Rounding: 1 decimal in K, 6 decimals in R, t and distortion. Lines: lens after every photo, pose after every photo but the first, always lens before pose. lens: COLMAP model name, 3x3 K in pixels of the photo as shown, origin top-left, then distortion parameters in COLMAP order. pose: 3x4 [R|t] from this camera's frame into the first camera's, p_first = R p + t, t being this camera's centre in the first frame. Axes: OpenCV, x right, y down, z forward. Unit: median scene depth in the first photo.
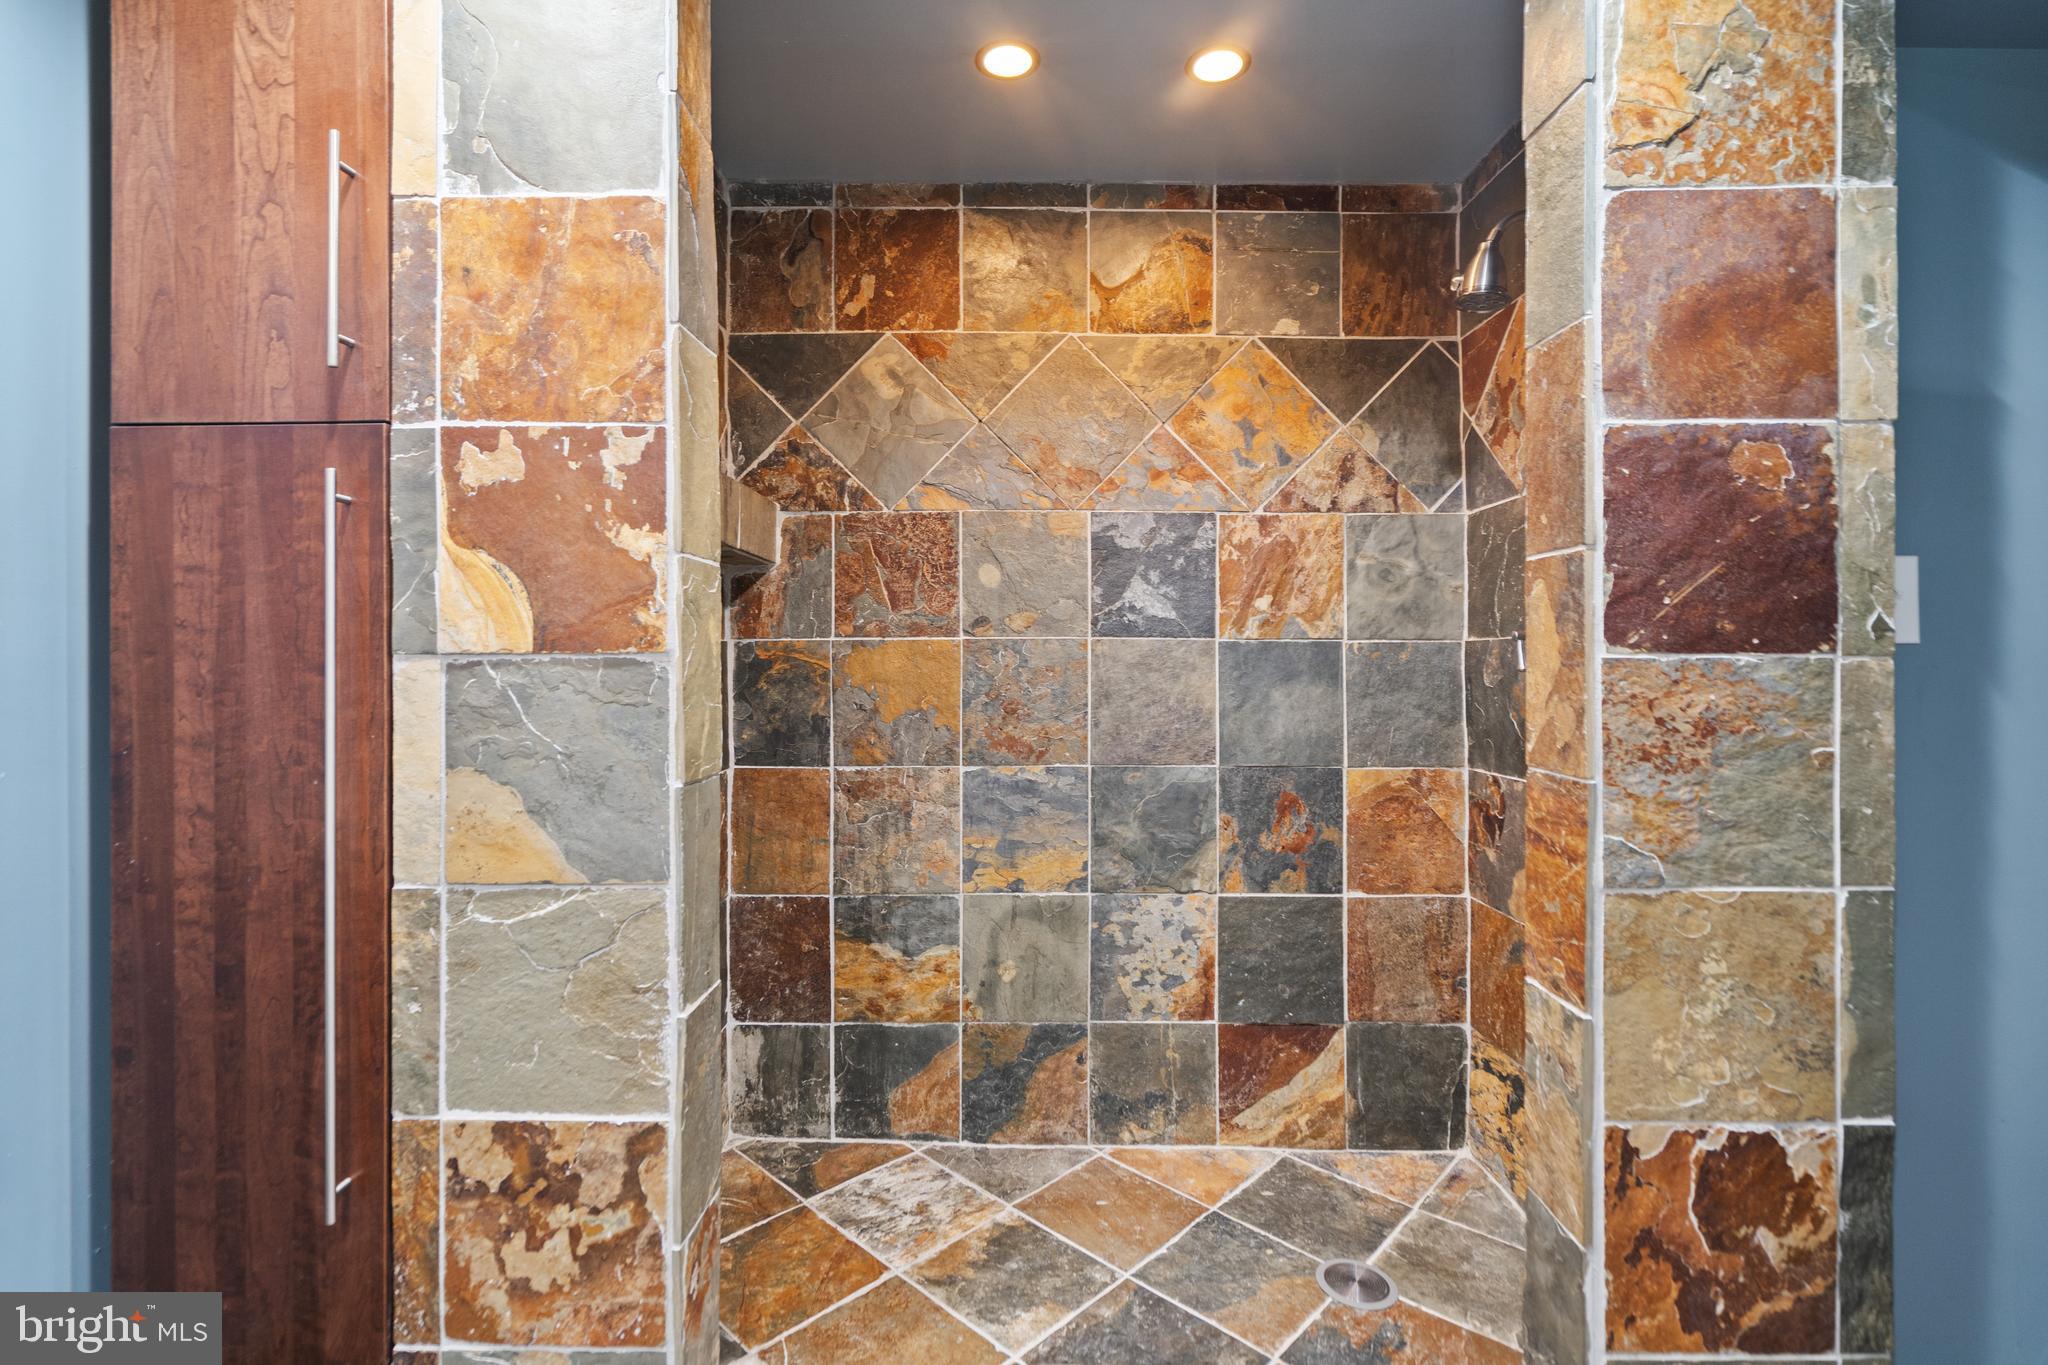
lens RADIAL K [[930.7, 0, 1025.9], [0, 930.7, 670.9], [0, 0, 1]] dist [-0.002106, 0.000666]
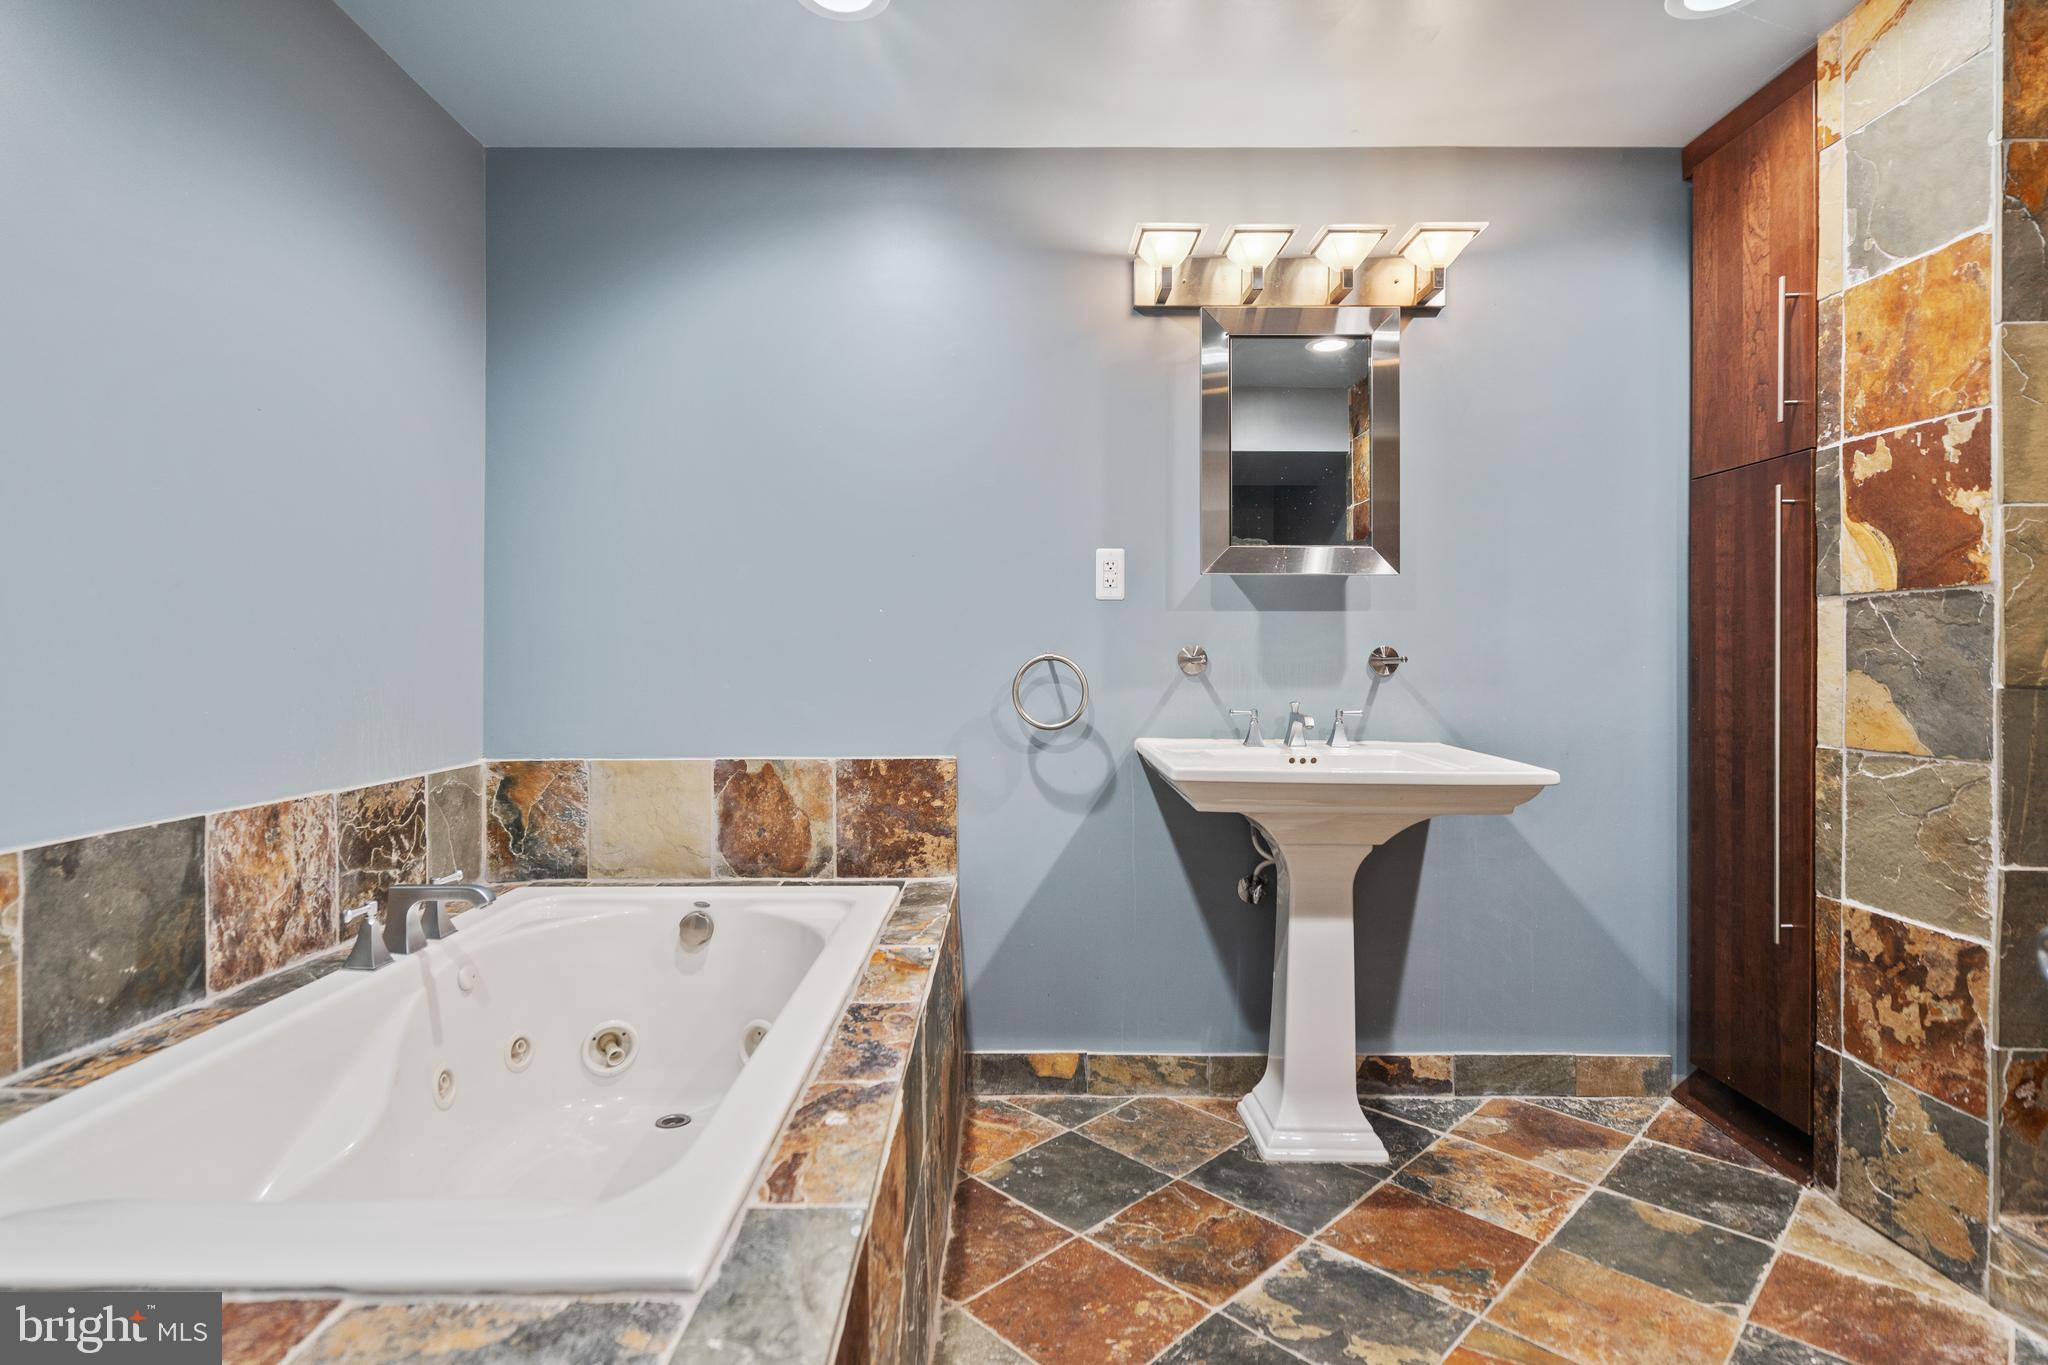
lens RADIAL K [[1007.9, 0, 1022.1], [0, 1007.9, 664.9], [0, 0, 1]] dist [-0.000397, 0.000306]
pose [[0.028244, 0.010896, -0.999542, 0.967259], [0.003973, 0.999931, 0.011013, 0.072512], [0.999593, -0.004282, 0.028199, -0.376748]]
